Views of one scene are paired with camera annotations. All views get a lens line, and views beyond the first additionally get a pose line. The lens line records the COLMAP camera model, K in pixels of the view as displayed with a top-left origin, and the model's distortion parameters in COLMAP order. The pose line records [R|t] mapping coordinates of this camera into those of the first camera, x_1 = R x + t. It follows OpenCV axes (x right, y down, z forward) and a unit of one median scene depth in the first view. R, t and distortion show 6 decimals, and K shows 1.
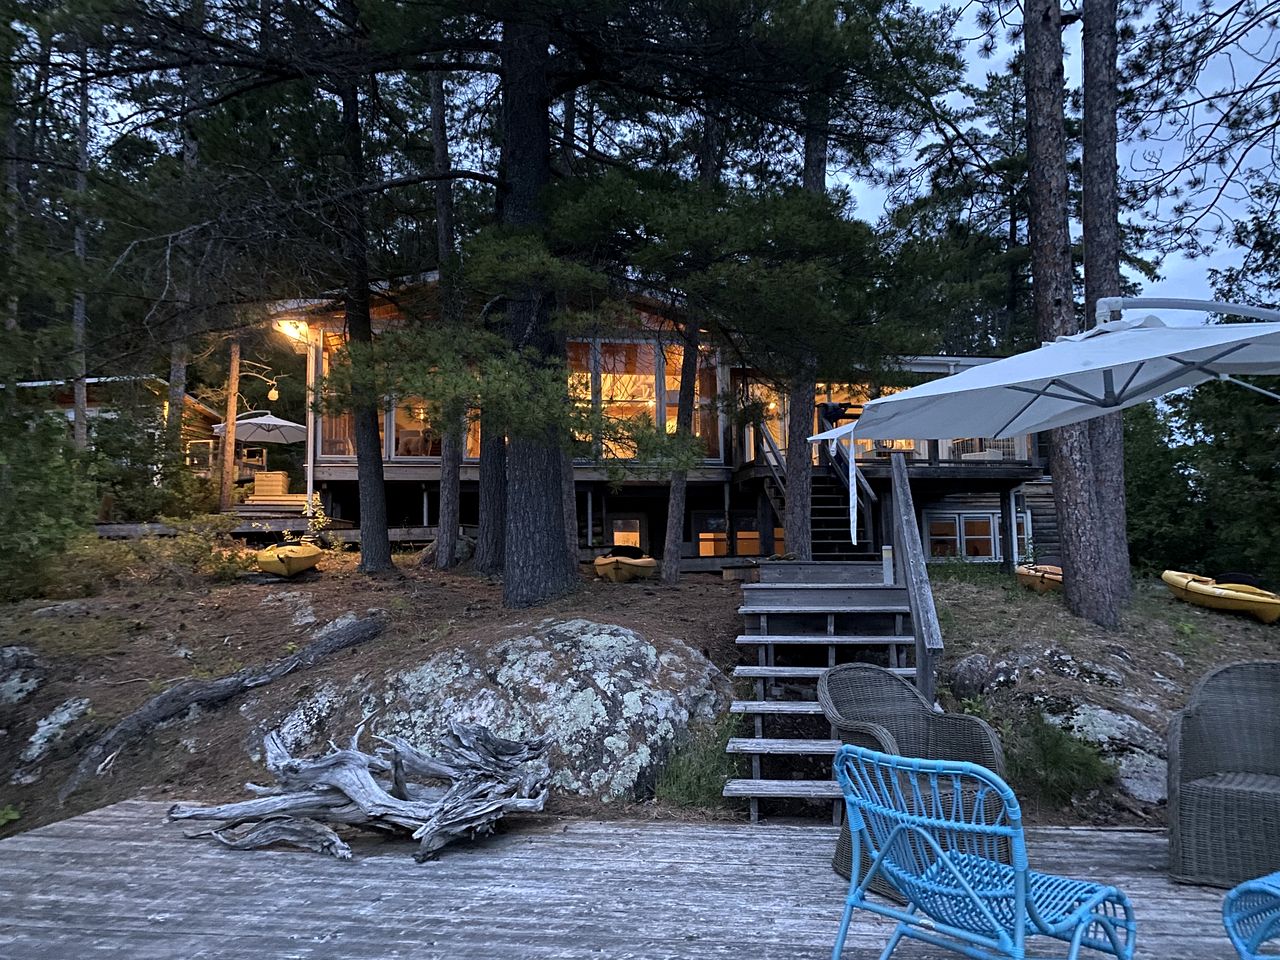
lens RADIAL K [[975.2, 0, 640.7], [0, 975.2, 457.5], [0, 0, 1]] dist [0.066240, -0.103349]
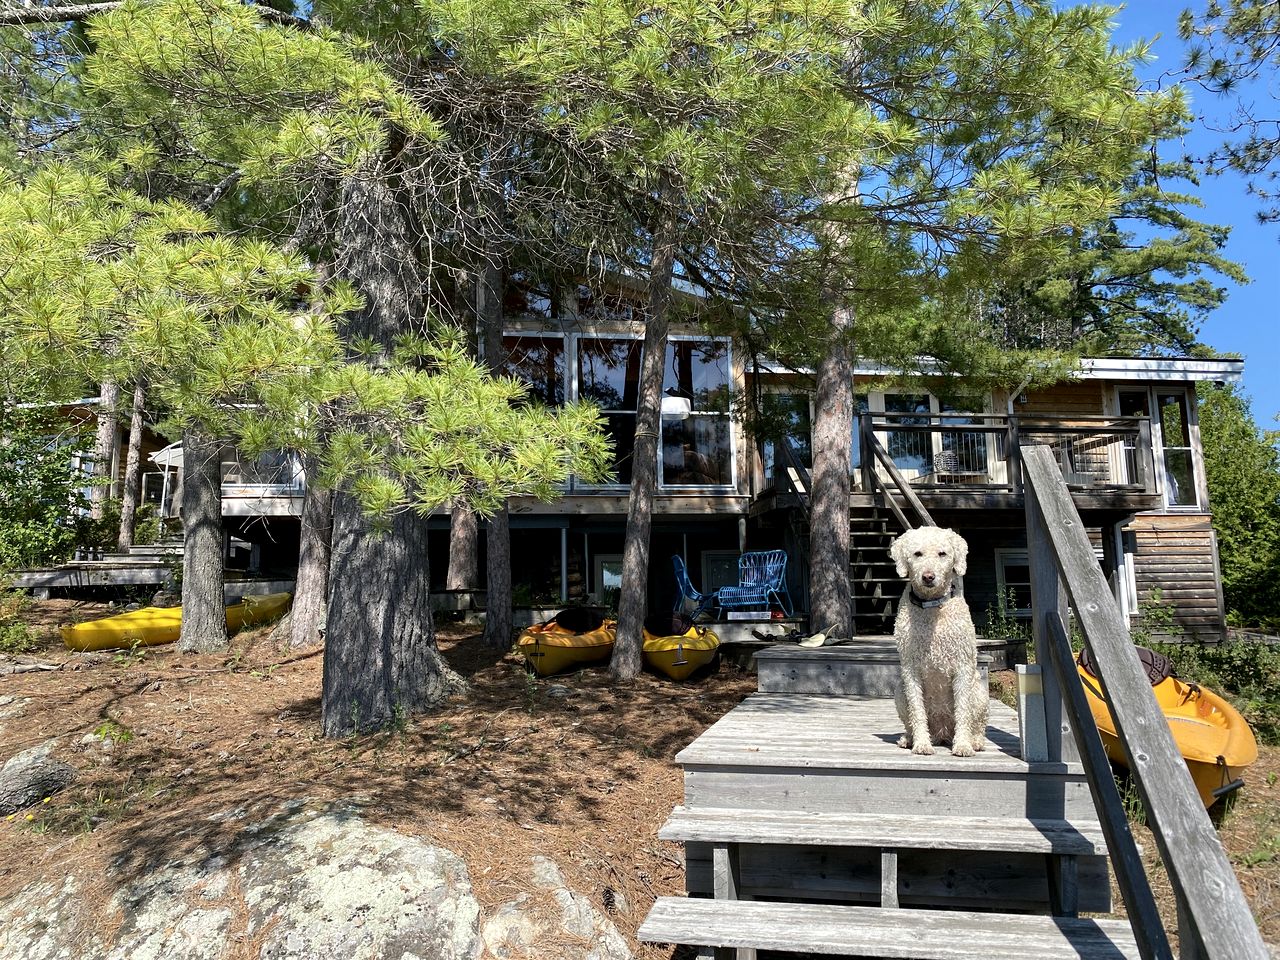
lens RADIAL K [[975.2, 0, 640.7], [0, 975.2, 457.5], [0, 0, 1]] dist [0.066240, -0.103349]
pose [[0.999101, -0.006298, -0.041913, 0.116987], [0.004843, 0.999385, -0.034737, 0.016559], [0.042106, 0.034503, 0.998517, 0.621618]]
